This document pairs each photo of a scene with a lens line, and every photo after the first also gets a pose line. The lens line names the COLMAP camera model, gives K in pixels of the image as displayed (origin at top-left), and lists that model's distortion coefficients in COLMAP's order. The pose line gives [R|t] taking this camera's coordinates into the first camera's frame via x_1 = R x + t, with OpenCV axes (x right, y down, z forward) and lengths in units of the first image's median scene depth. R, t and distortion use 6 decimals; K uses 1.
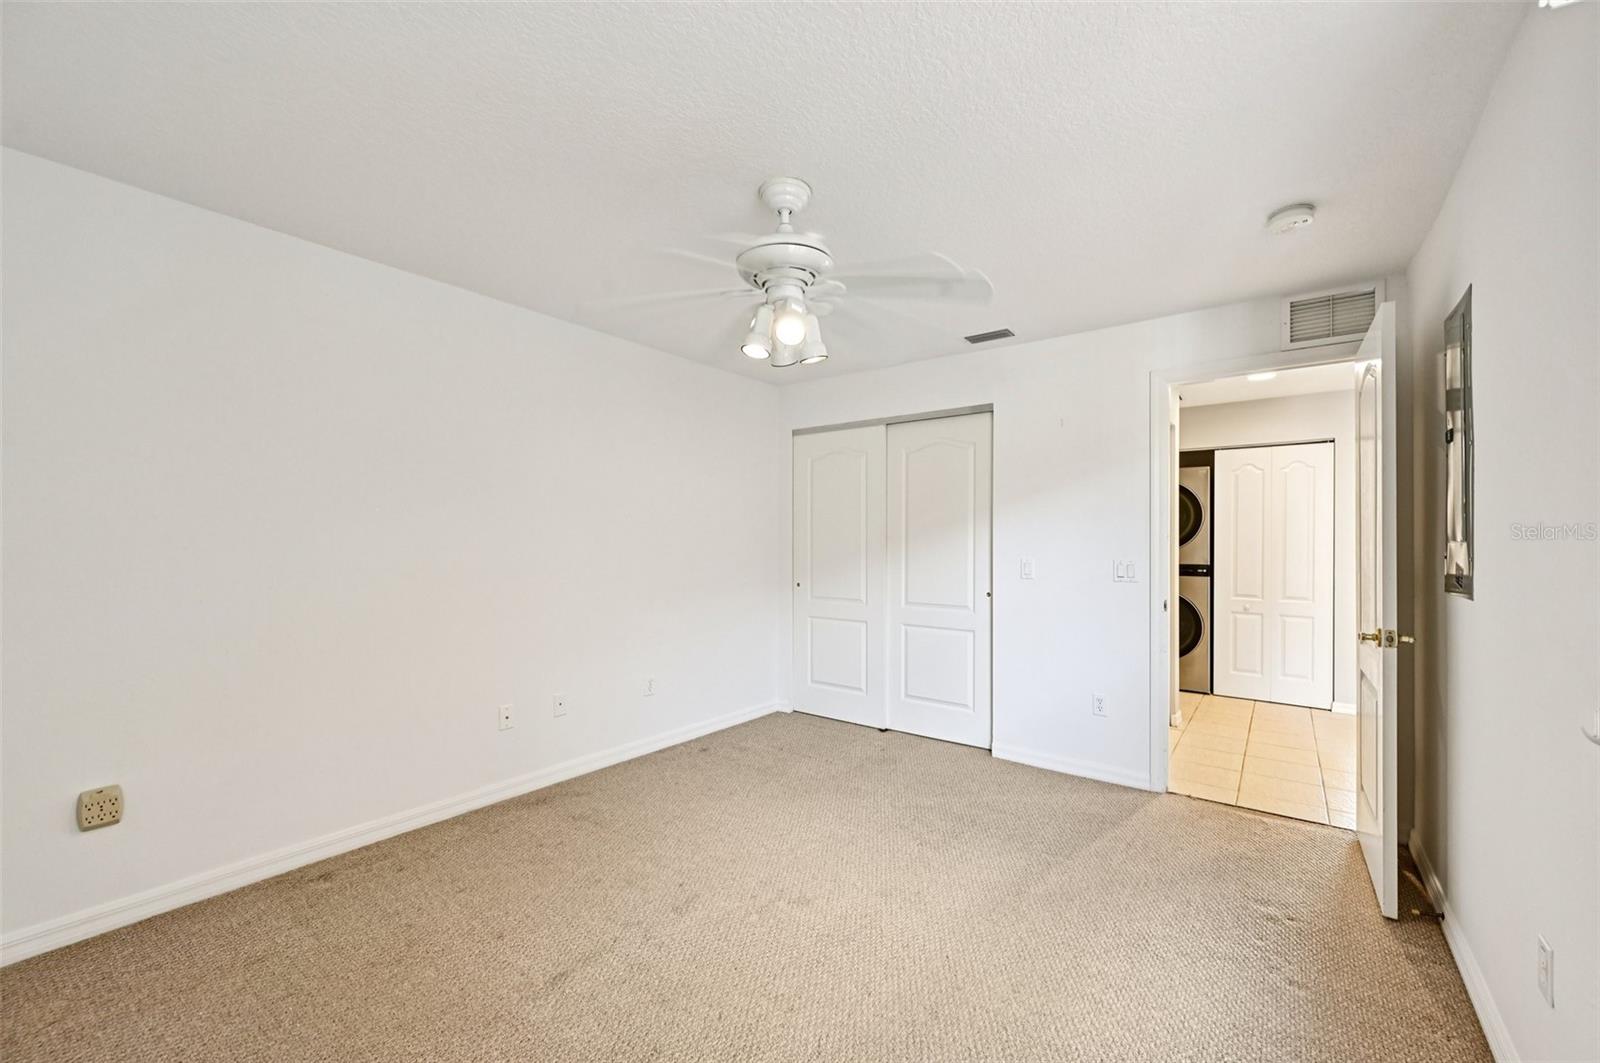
lens RADIAL K [[636.1, 0, 804.7], [0, 636.1, 536.8], [0, 0, 1]] dist [0.000183, -0.000147]
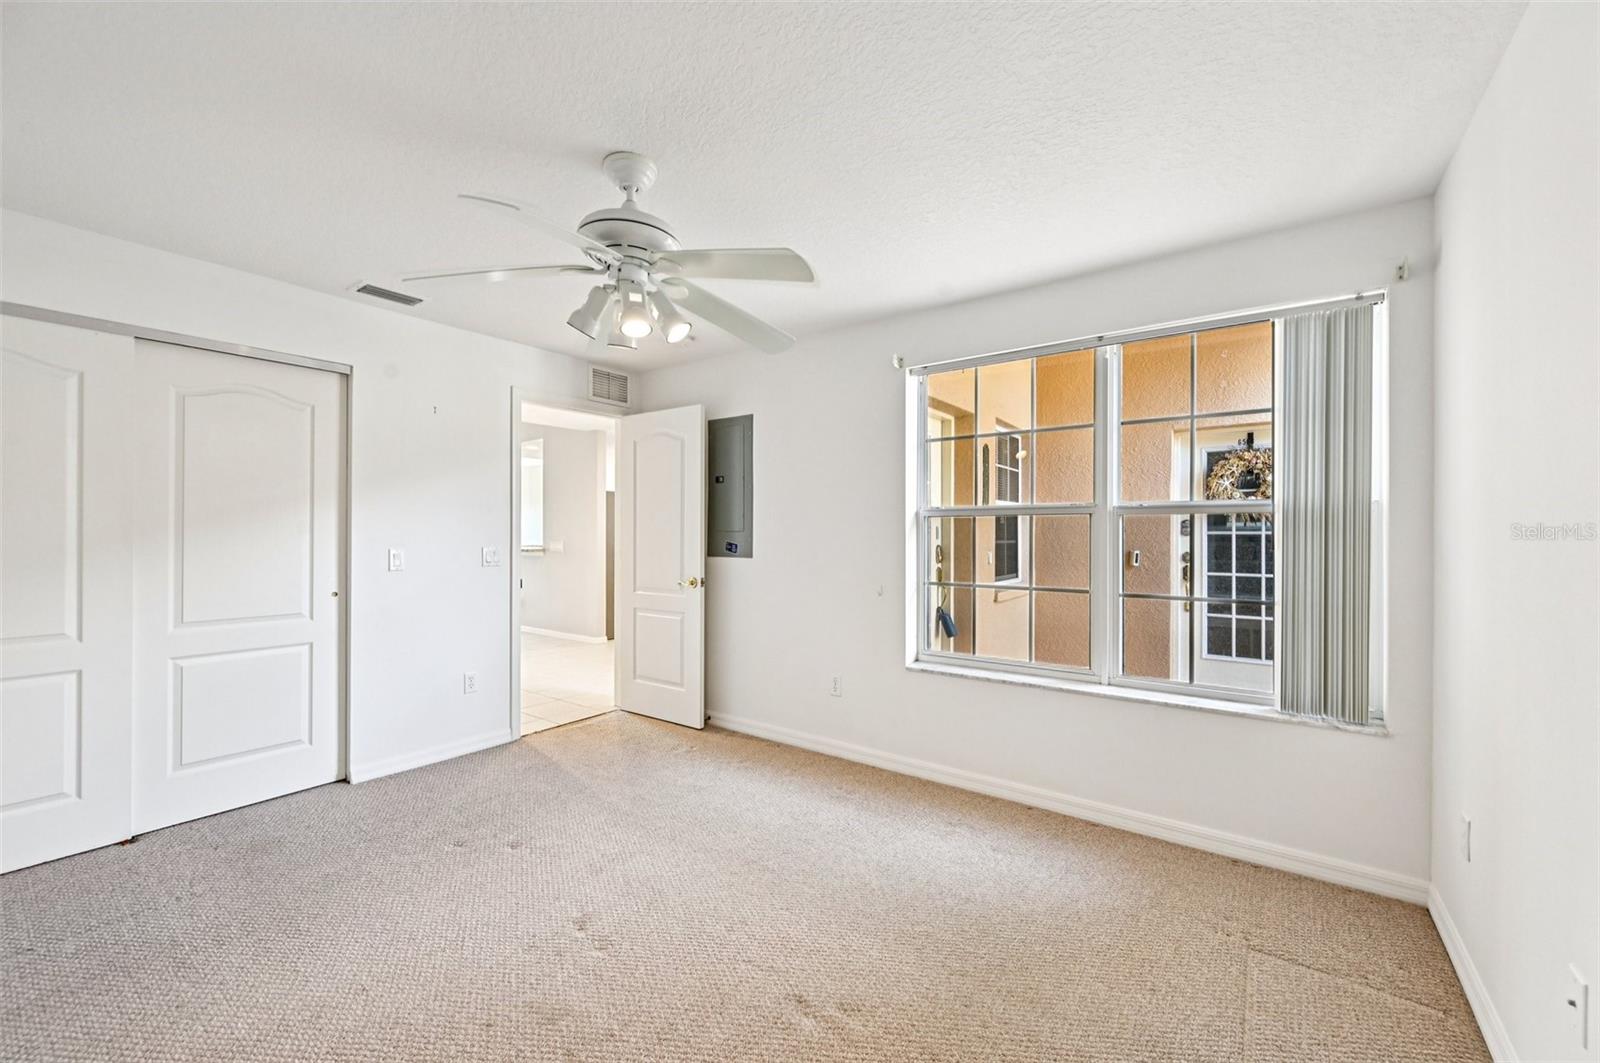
lens RADIAL K [[634.3, 0, 799.3], [0, 634.3, 531.4], [0, 0, 1]] dist [0.000080, 0.000199]
pose [[-0.020571, -0.000079, 0.999788, -0.644592], [-0.008913, 0.999960, -0.000104, 0.004619], [-0.999749, -0.008913, -0.020571, 0.492647]]
